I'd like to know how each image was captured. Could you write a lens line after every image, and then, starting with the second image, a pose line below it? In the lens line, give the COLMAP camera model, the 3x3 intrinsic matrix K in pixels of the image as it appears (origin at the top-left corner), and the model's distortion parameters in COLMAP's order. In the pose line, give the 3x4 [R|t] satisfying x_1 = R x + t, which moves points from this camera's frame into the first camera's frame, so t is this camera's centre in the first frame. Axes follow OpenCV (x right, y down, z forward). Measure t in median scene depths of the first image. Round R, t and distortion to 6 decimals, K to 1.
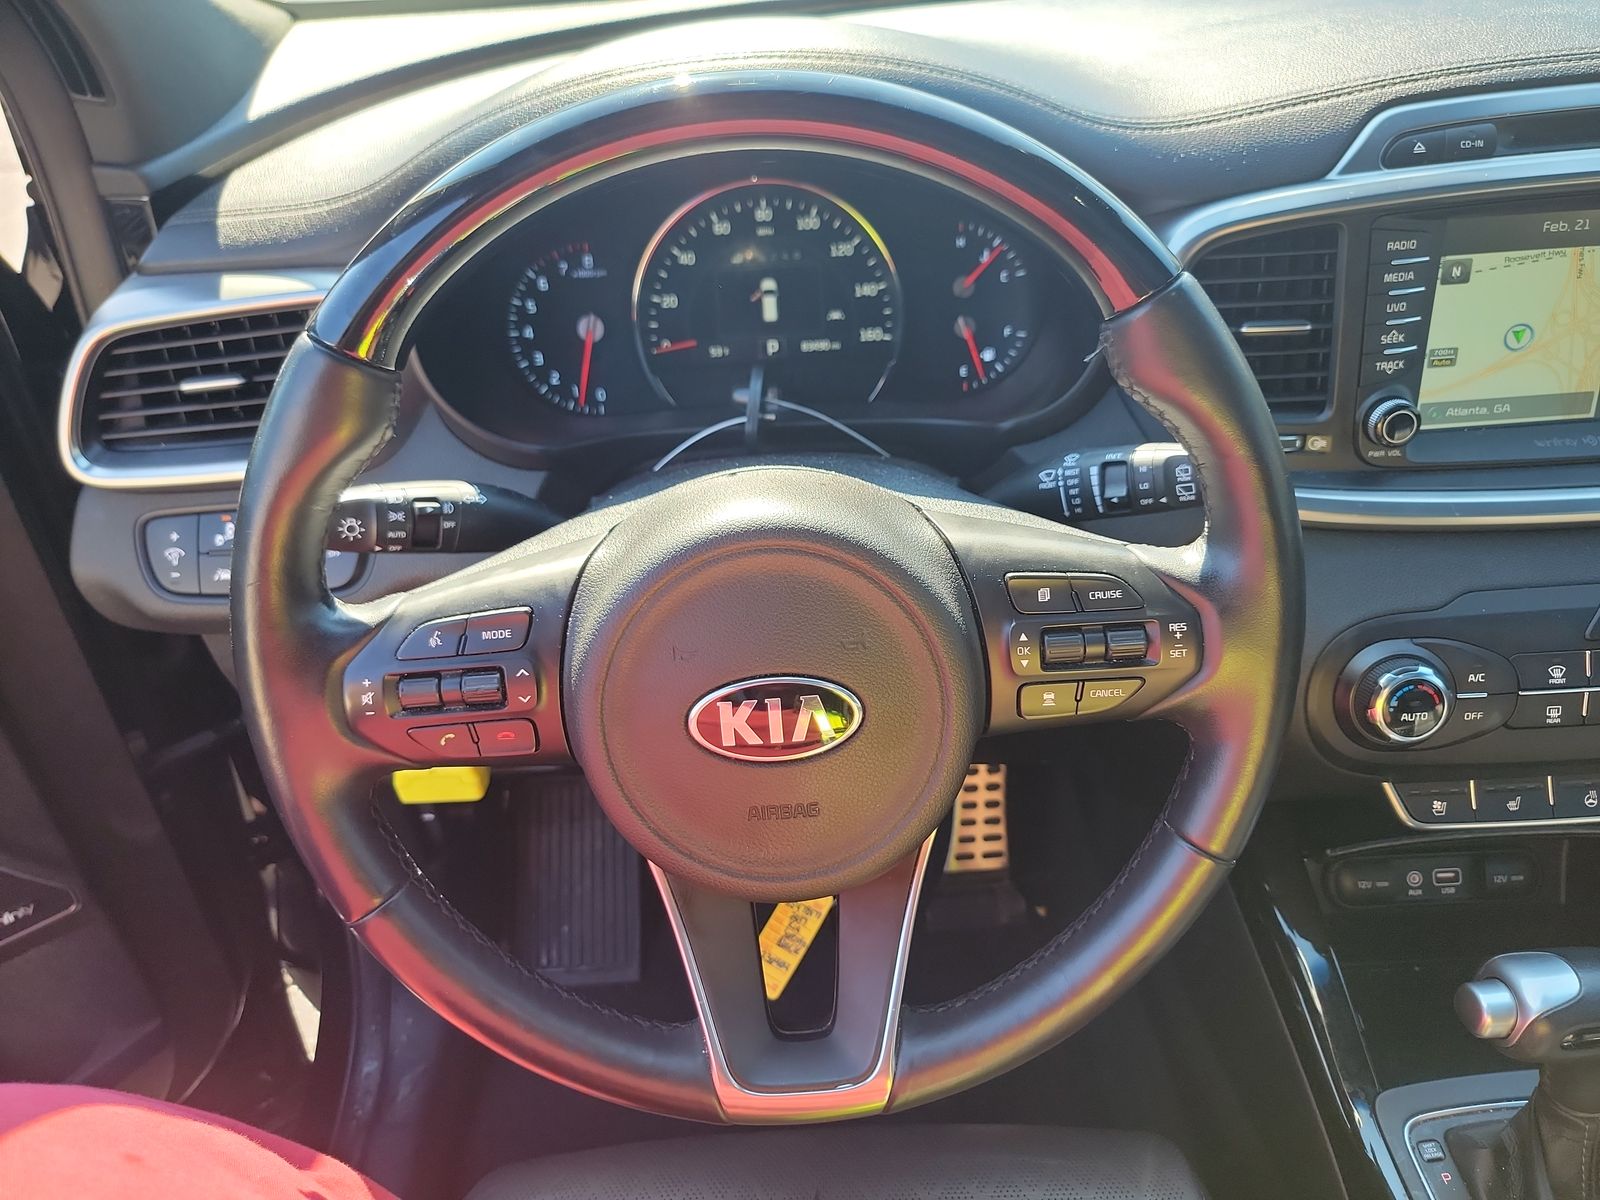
lens RADIAL K [[1133.3, 0, 800.0], [0, 1133.3, 600.0], [0, 0, 1]] dist [0.037712, -0.002420]
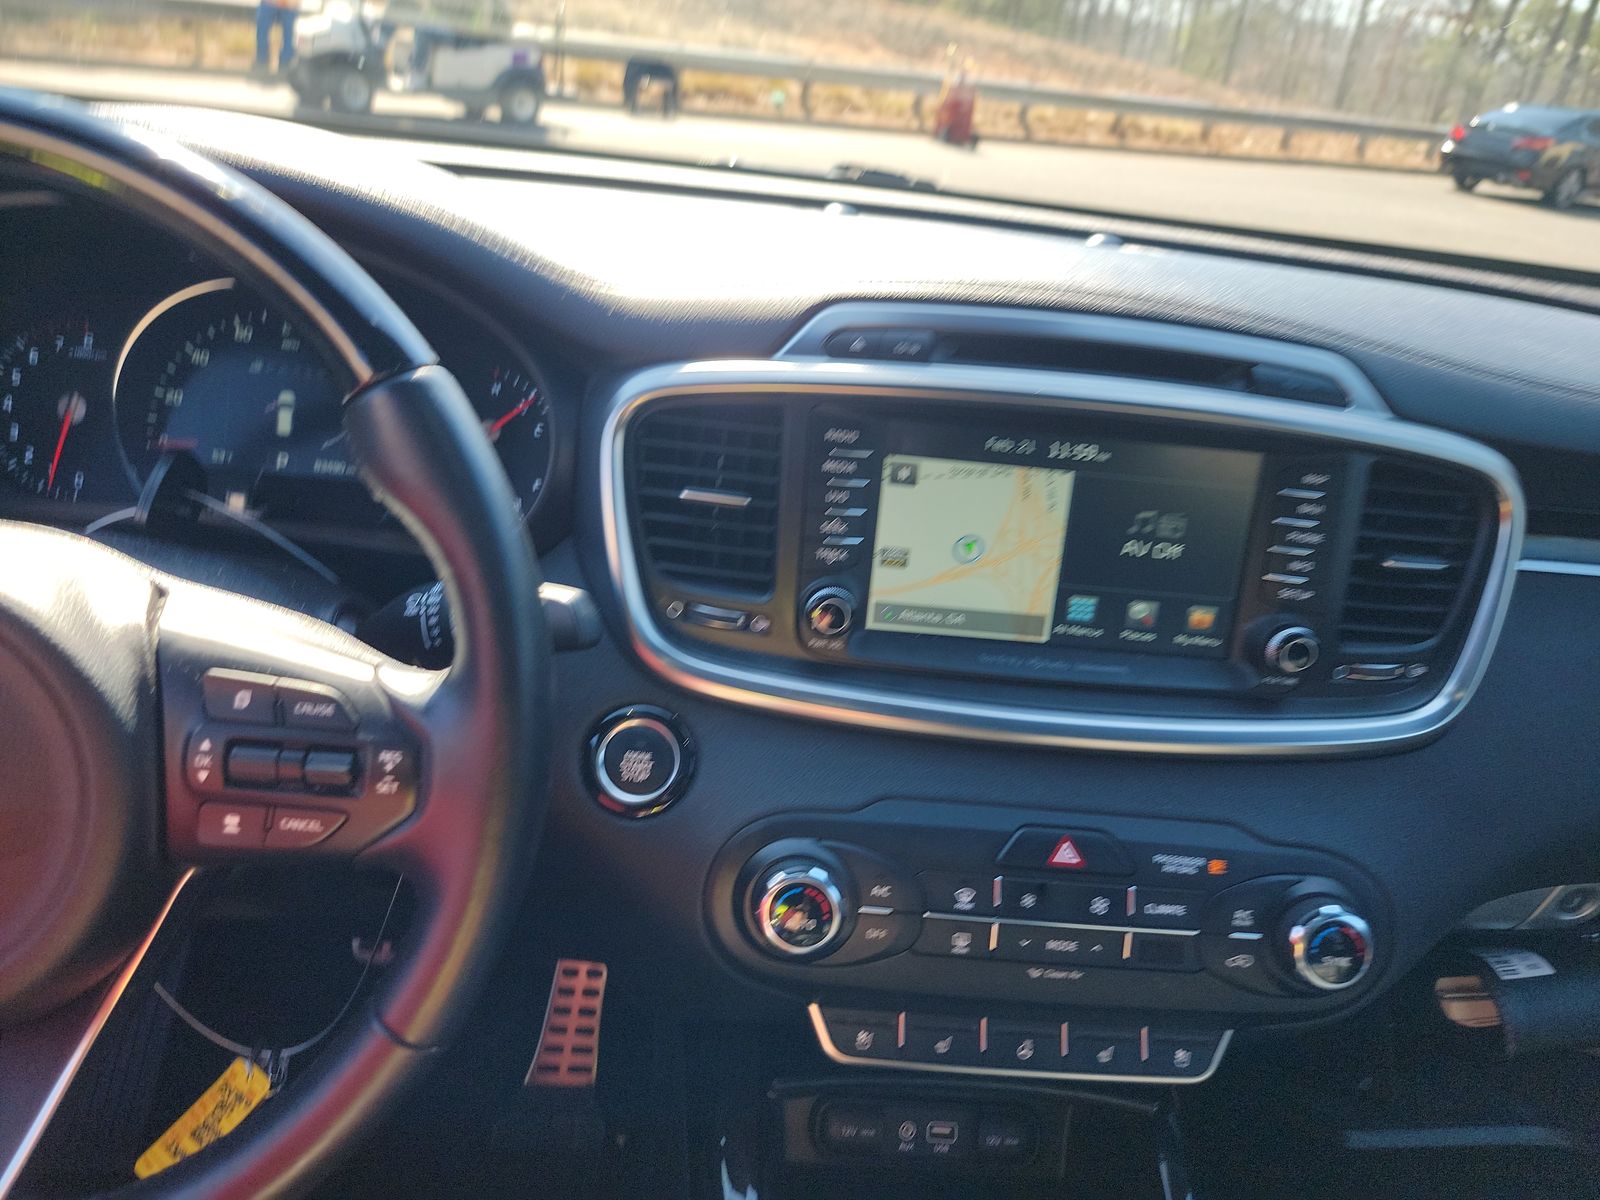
lens RADIAL K [[1097.0, 0, 798.0], [0, 1097.0, 630.3], [0, 0, 1]] dist [0.027743, -0.000964]
pose [[0.987717, 0.143737, 0.061281, 0.377609], [-0.130614, 0.974752, -0.181103, 0.027130], [-0.085765, 0.170874, 0.981553, 0.082764]]
